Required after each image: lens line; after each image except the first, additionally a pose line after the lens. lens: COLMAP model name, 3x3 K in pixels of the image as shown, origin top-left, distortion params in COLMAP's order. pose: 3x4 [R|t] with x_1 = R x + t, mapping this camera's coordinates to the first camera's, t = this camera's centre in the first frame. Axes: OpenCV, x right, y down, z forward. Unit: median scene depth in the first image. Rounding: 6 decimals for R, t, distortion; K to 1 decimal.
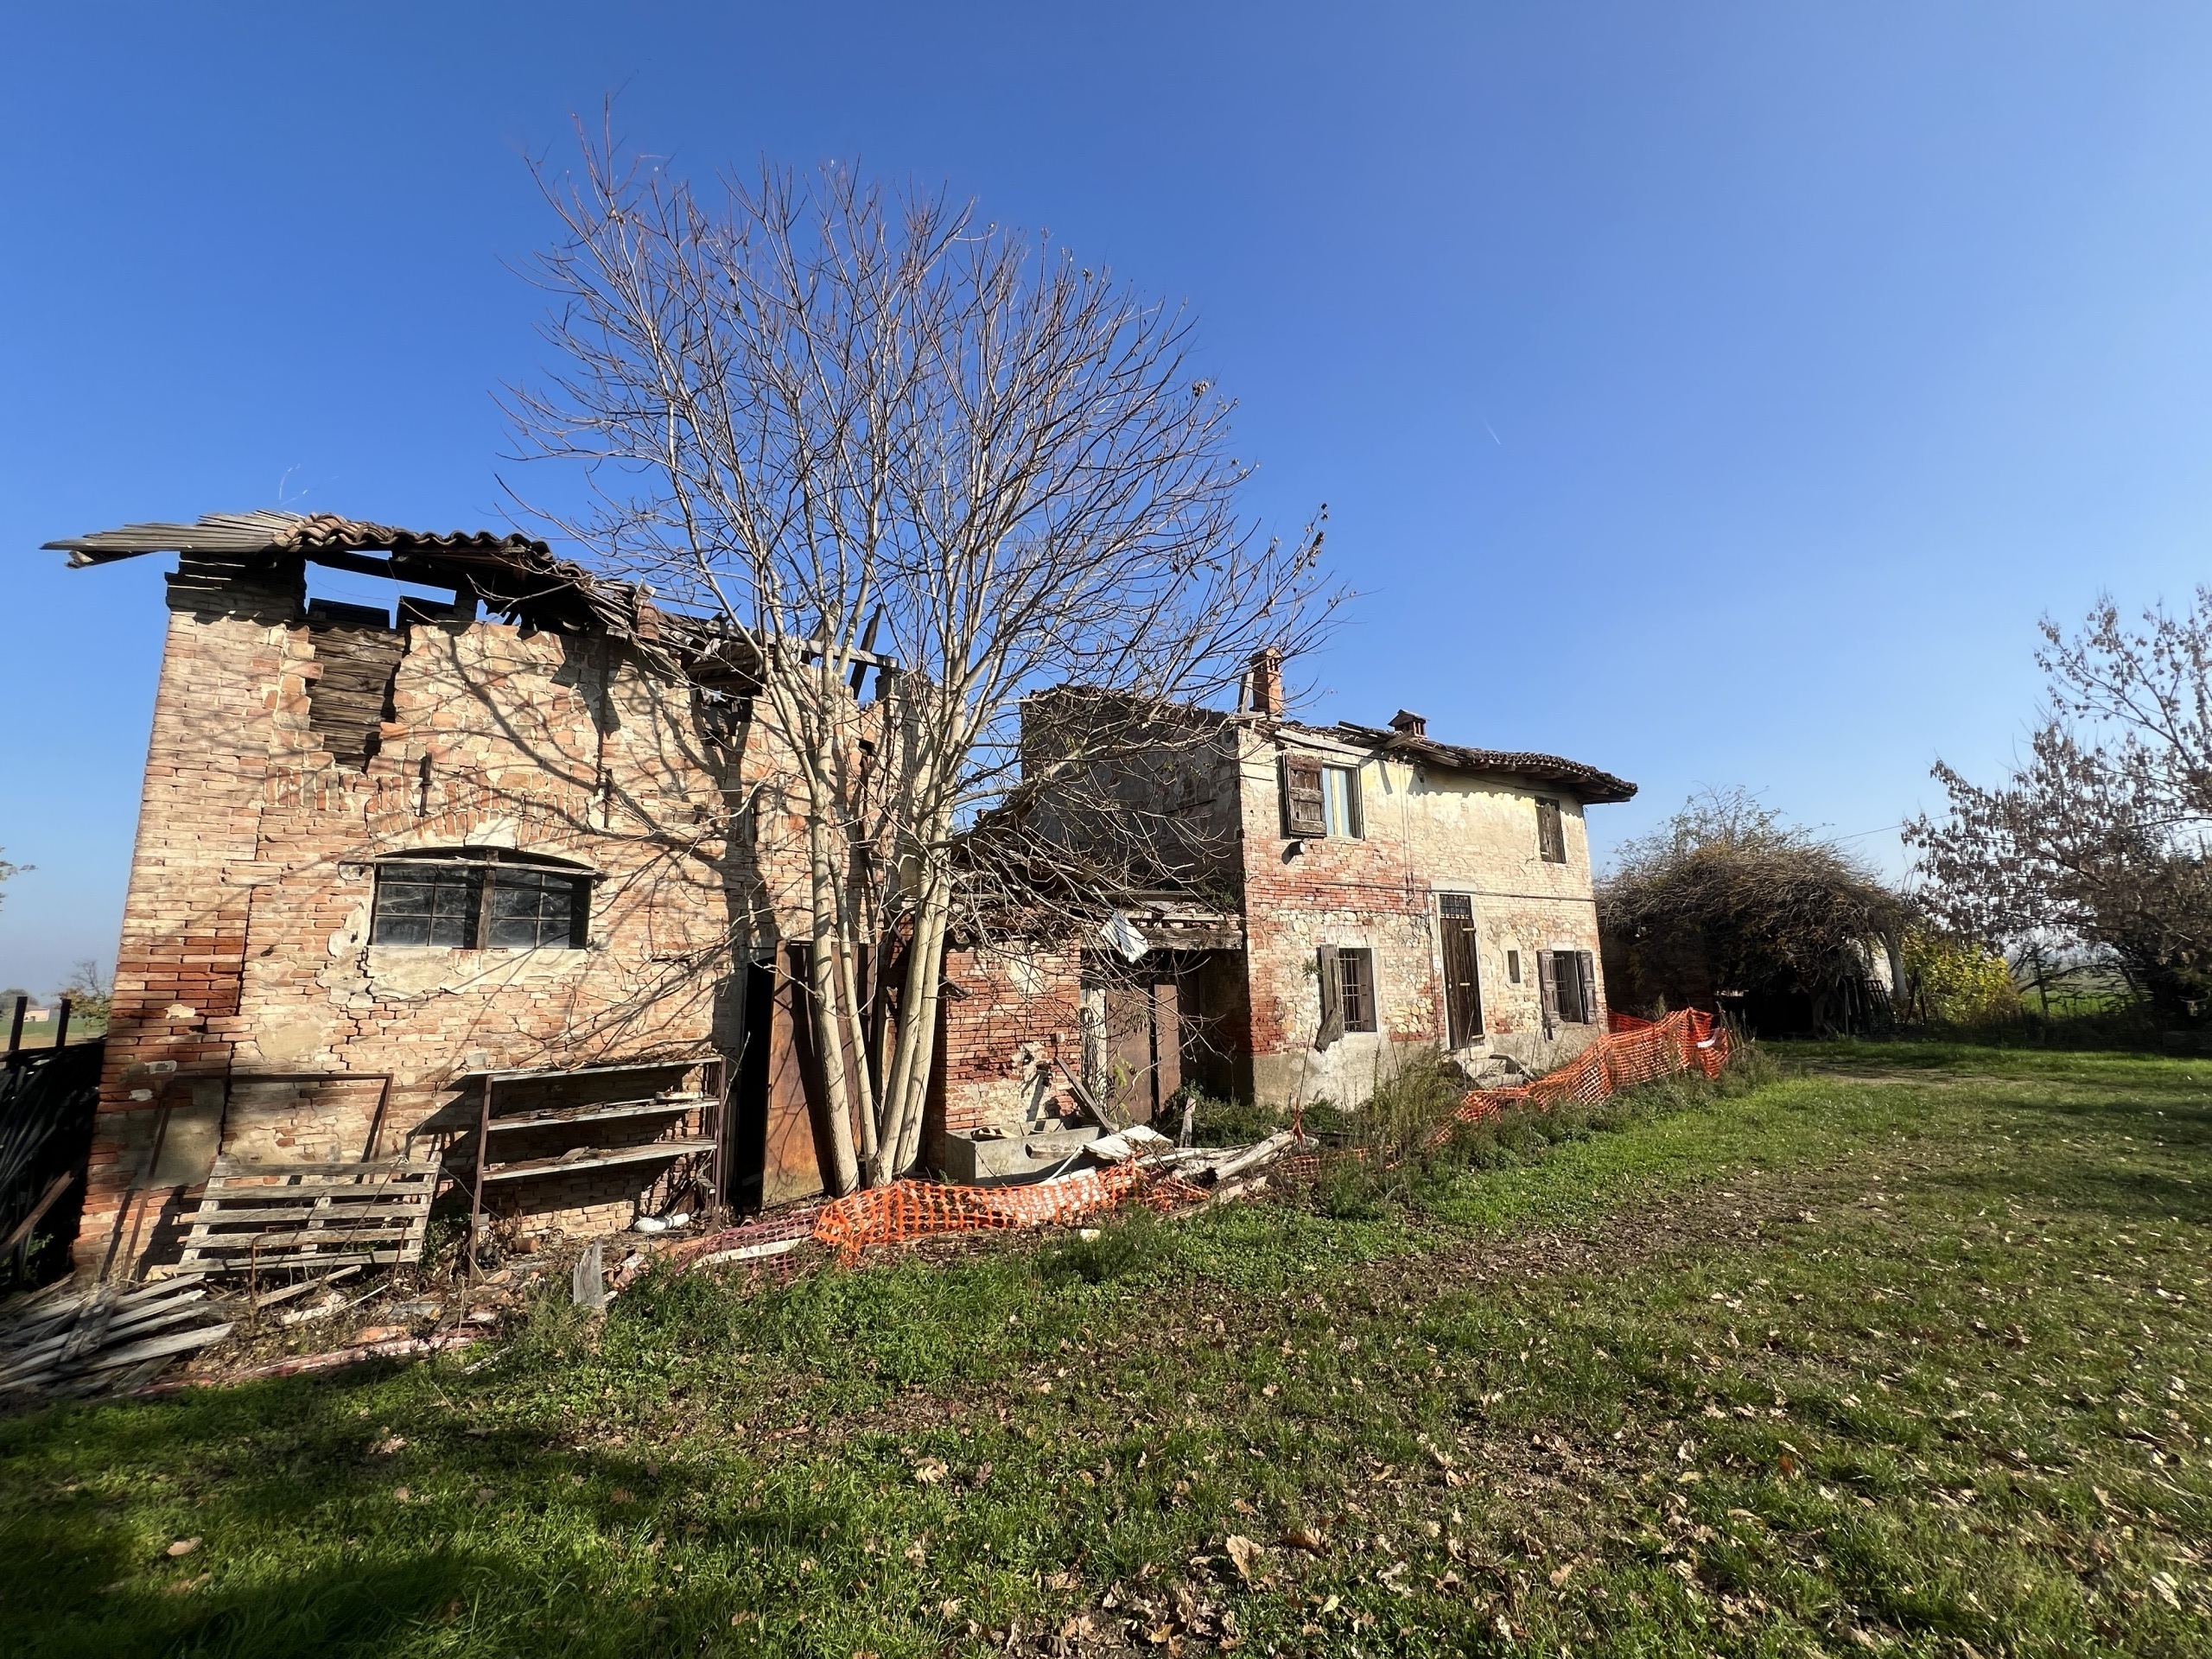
lens RADIAL K [[890.6, 0, 1108.4], [0, 890.6, 832.2], [0, 0, 1]] dist [-0.001917, 0.000883]
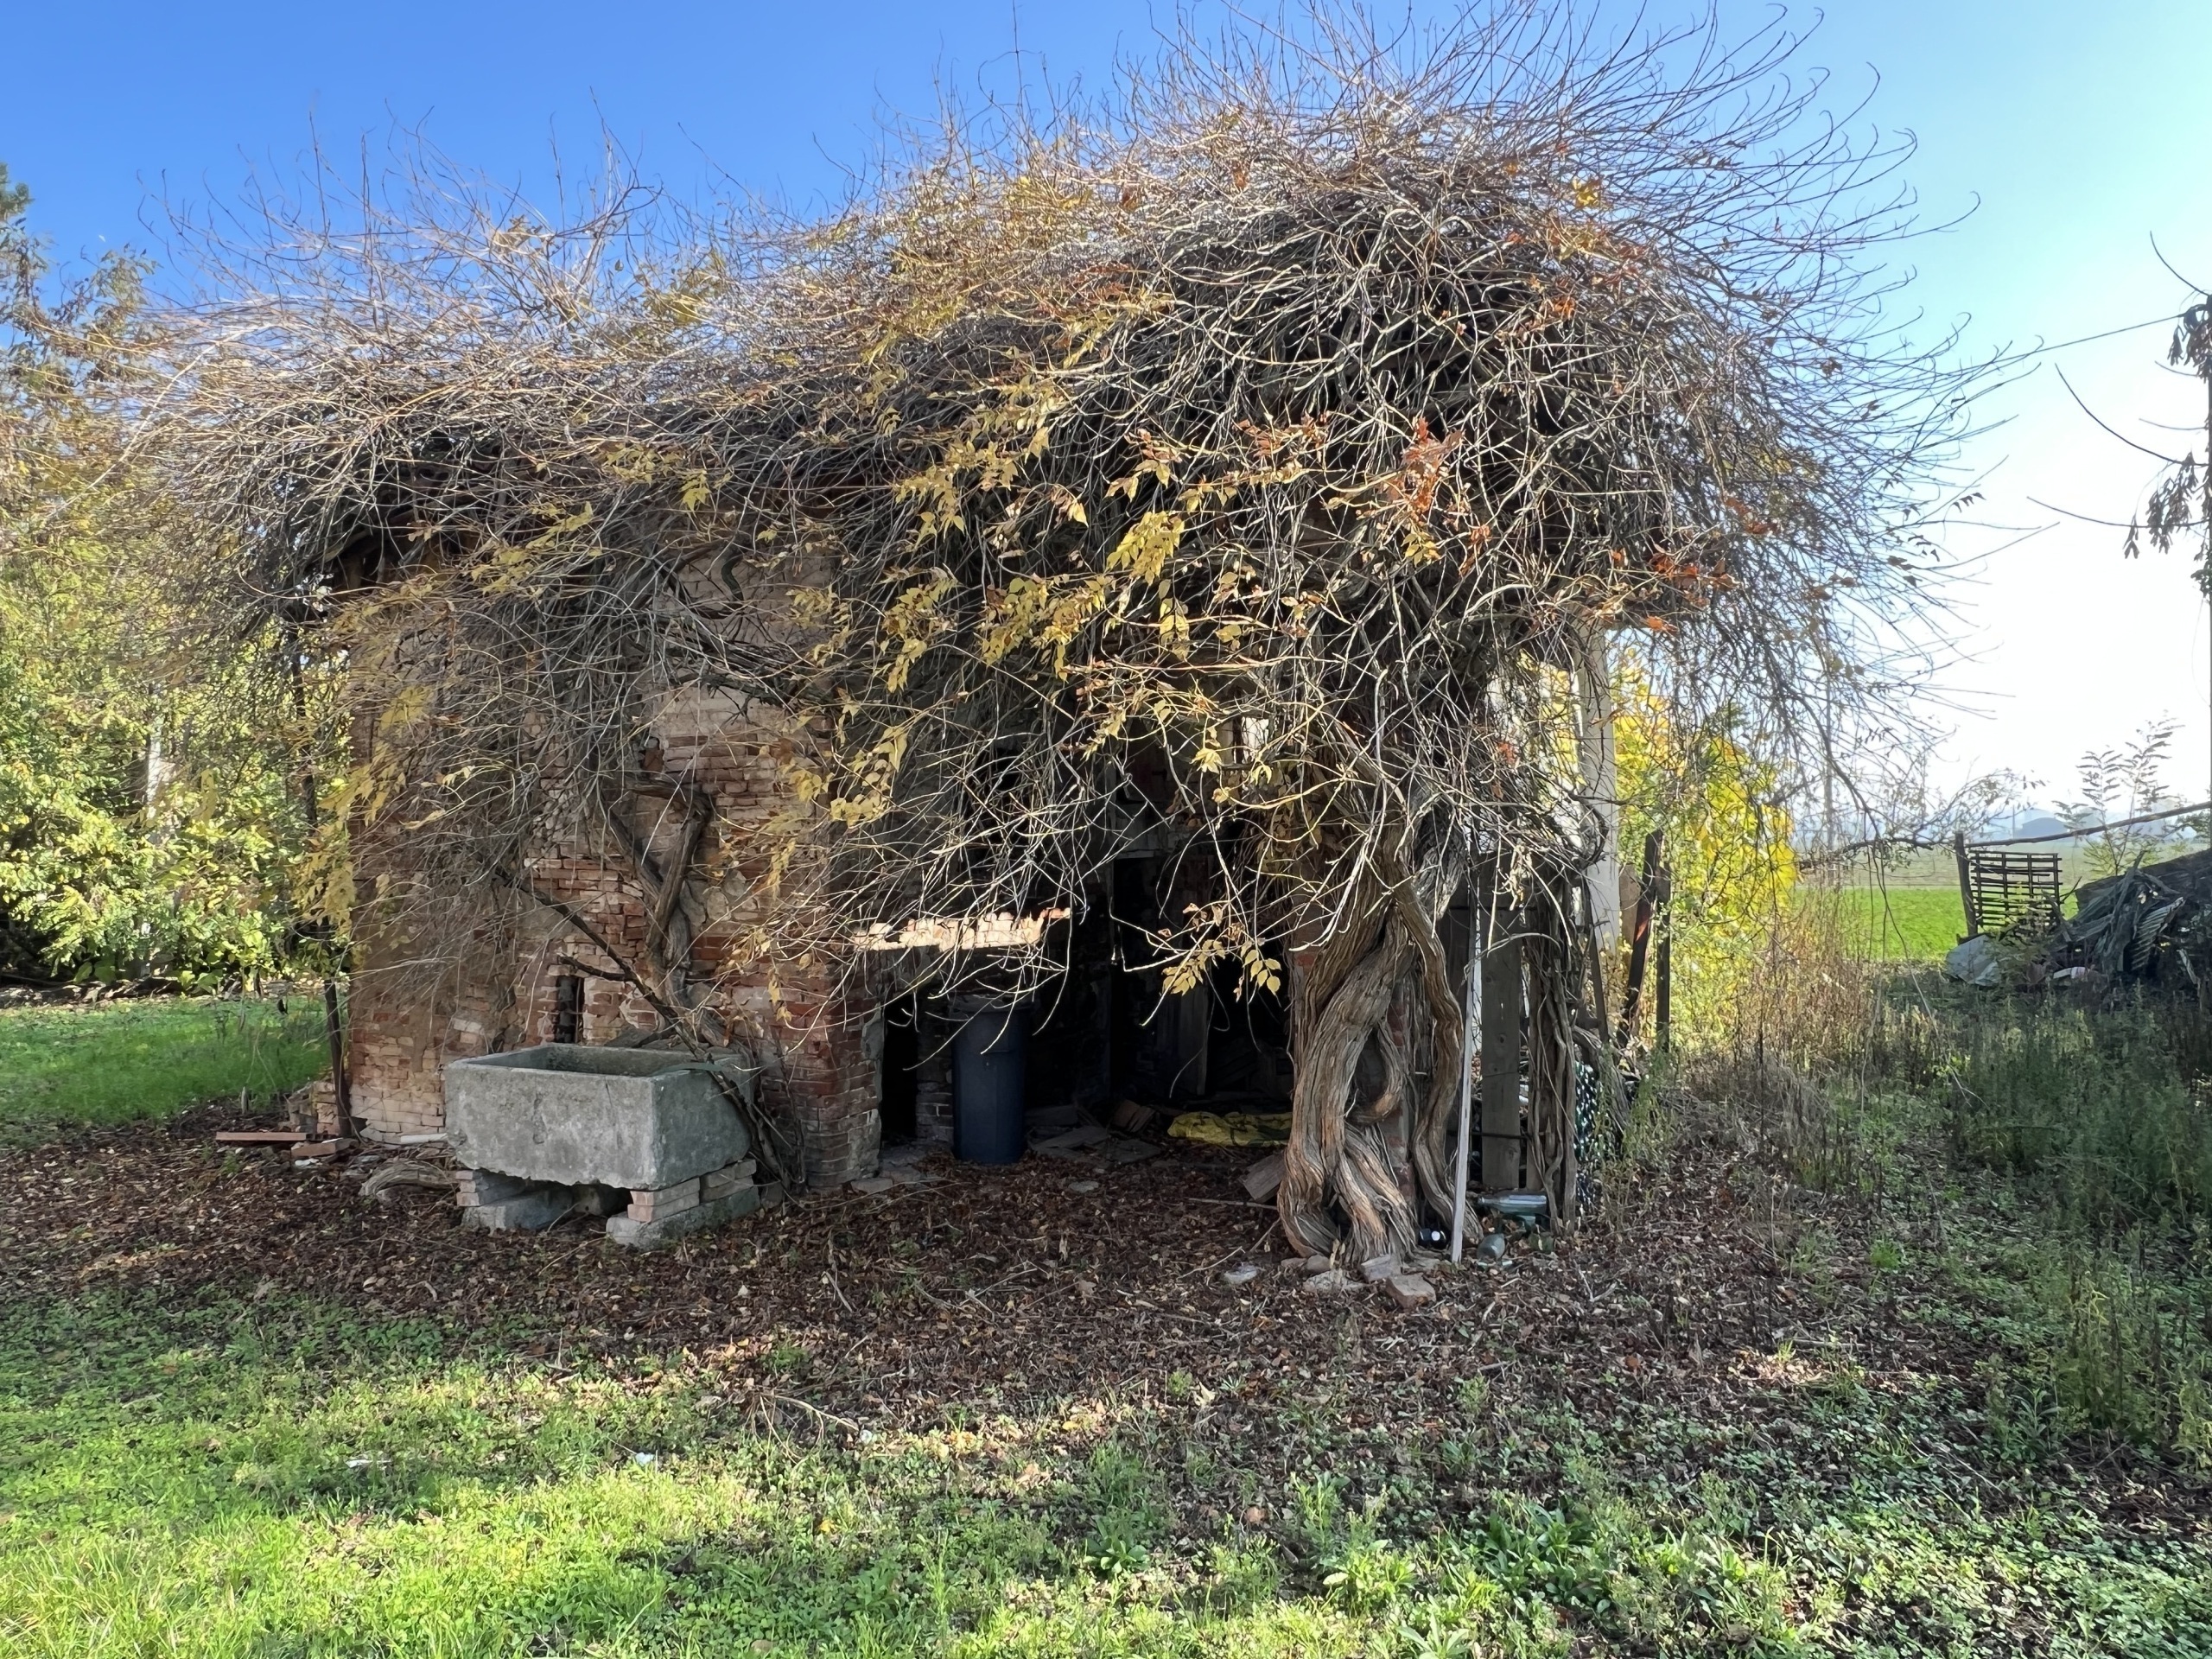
lens RADIAL K [[1458.5, 0, 1106.6], [0, 1458.5, 839.1], [0, 0, 1]] dist [0.007017, -0.004766]
pose [[0.868709, 0.024303, 0.494725, 1.682470], [-0.102193, 0.986101, 0.131004, 0.345673], [-0.484665, -0.164362, 0.859119, 2.124886]]
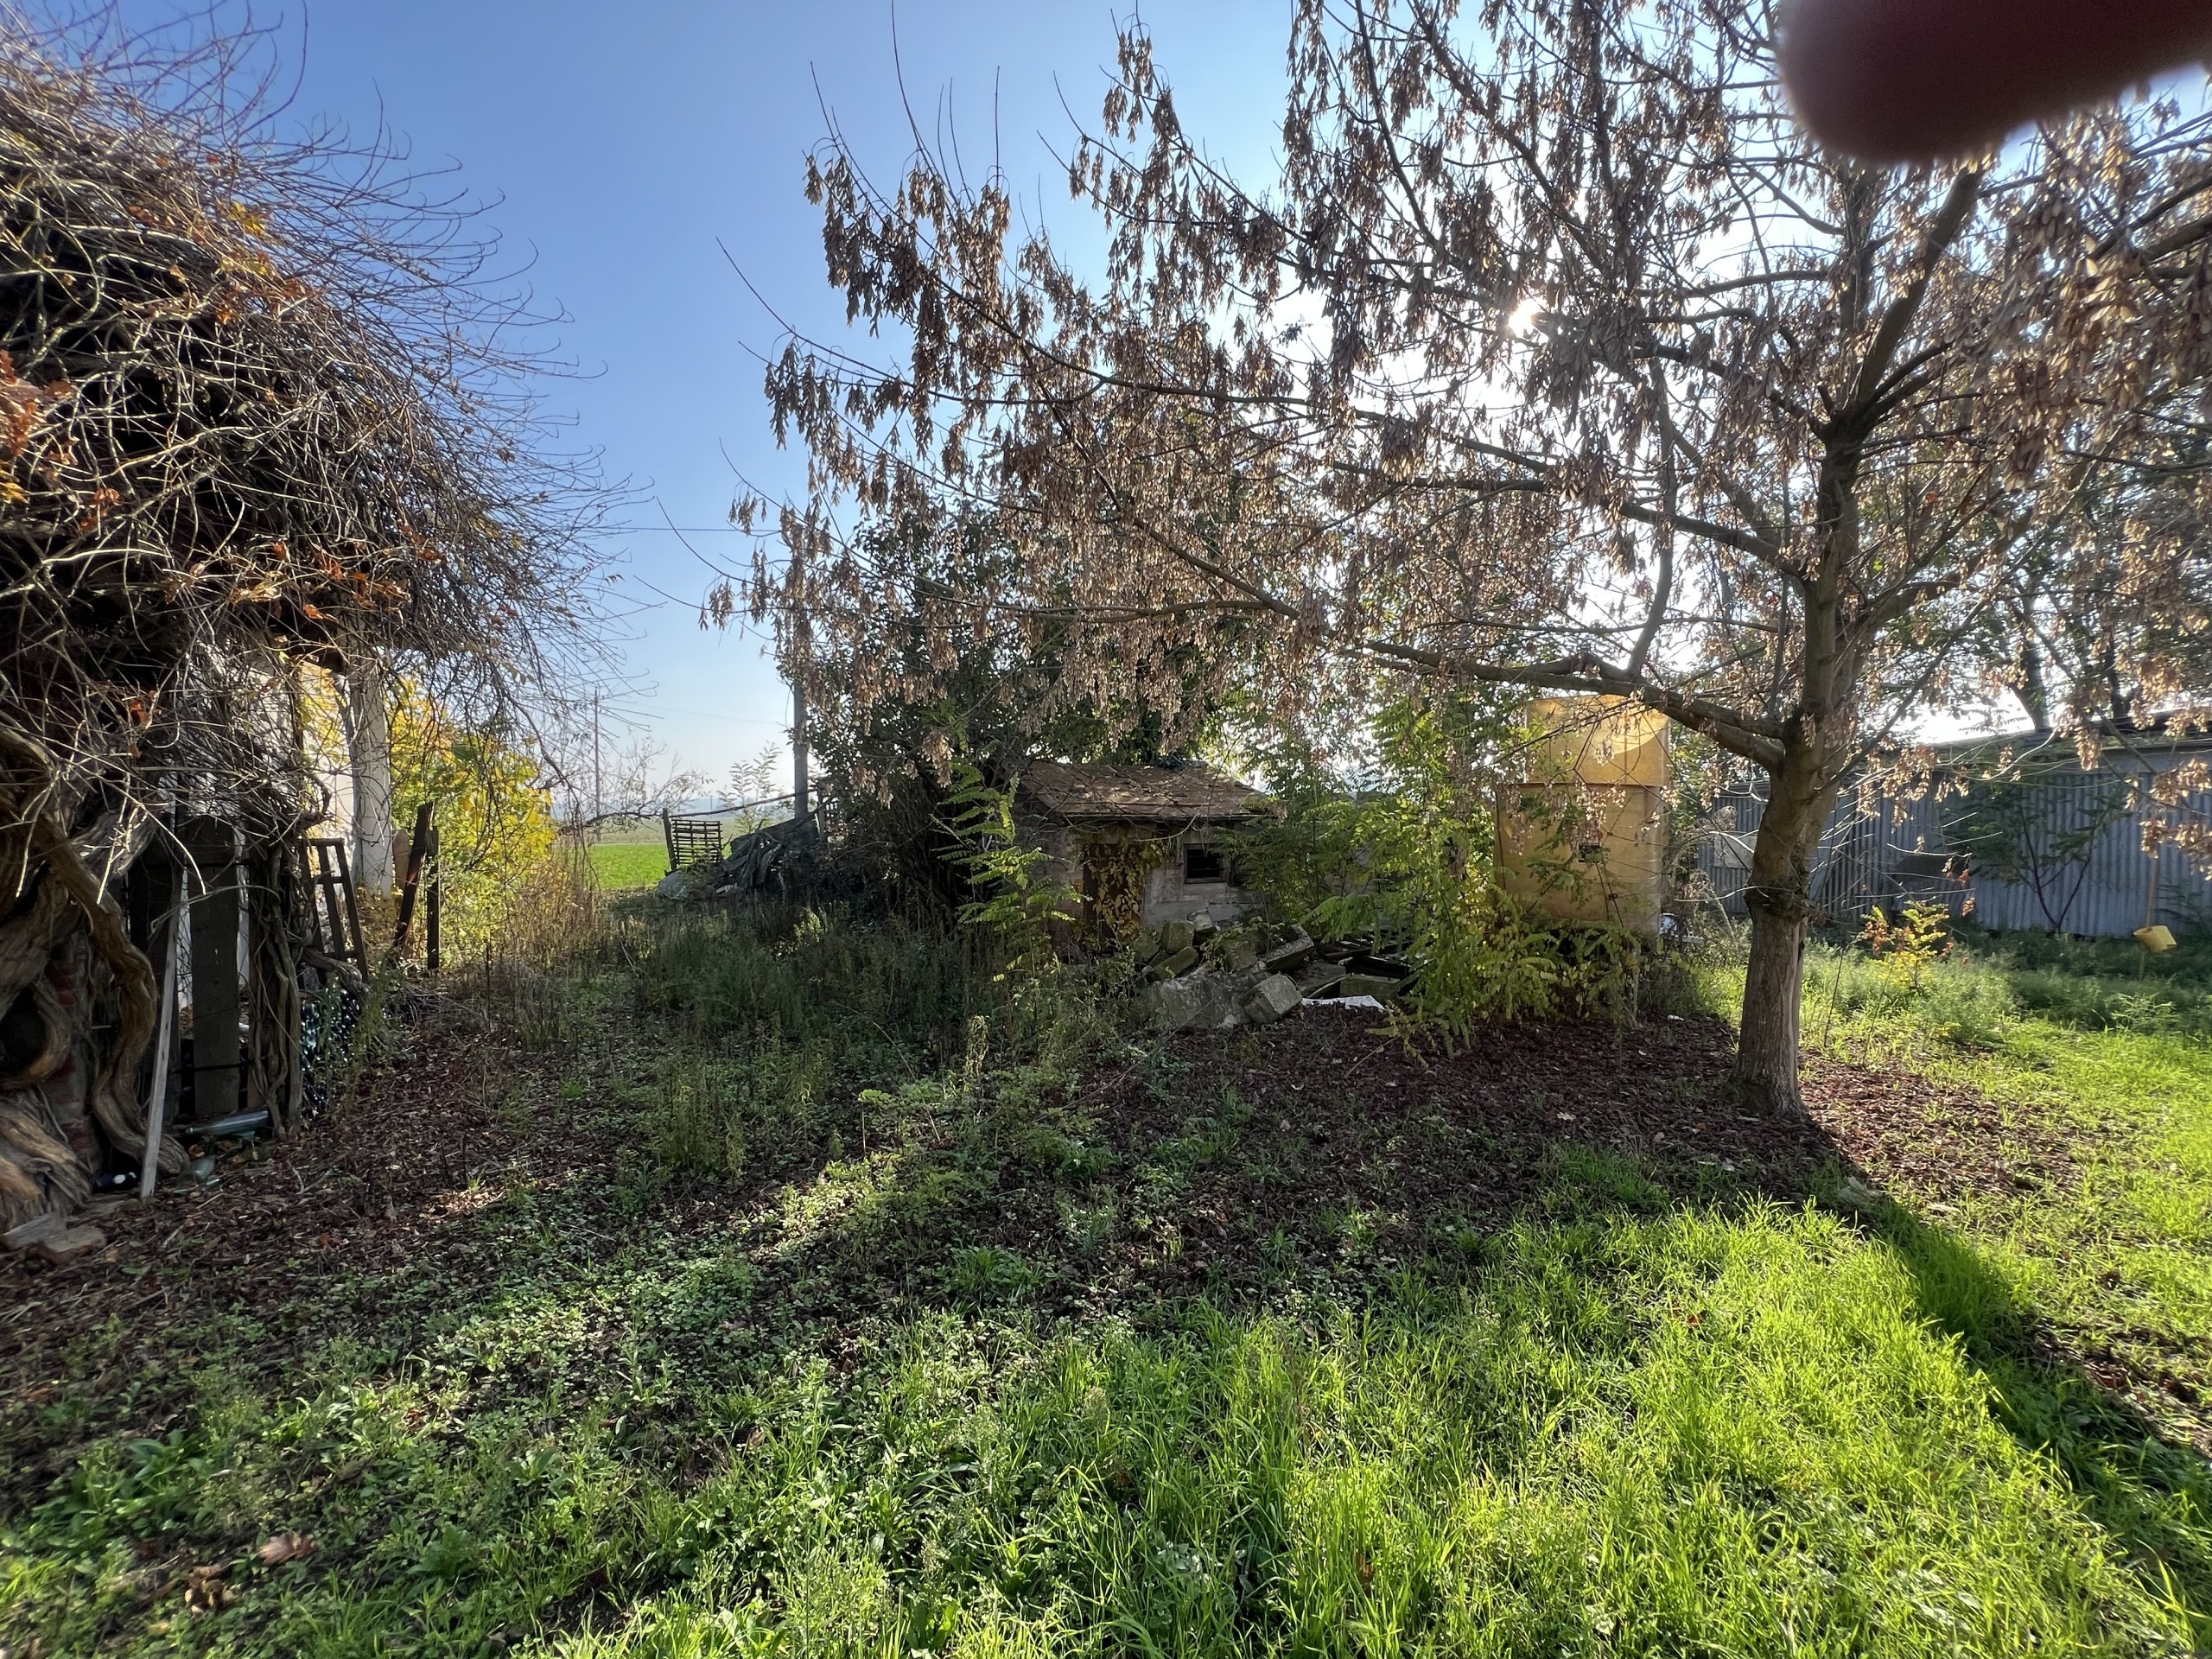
lens RADIAL K [[890.6, 0, 1108.9], [0, 890.6, 824.8], [0, 0, 1]] dist [-0.001917, 0.000883]
pose [[0.077155, 0.014105, 0.996919, 1.739036], [-0.166630, 0.986019, -0.001055, 0.349102], [-0.982996, -0.166035, 0.078427, 2.123255]]
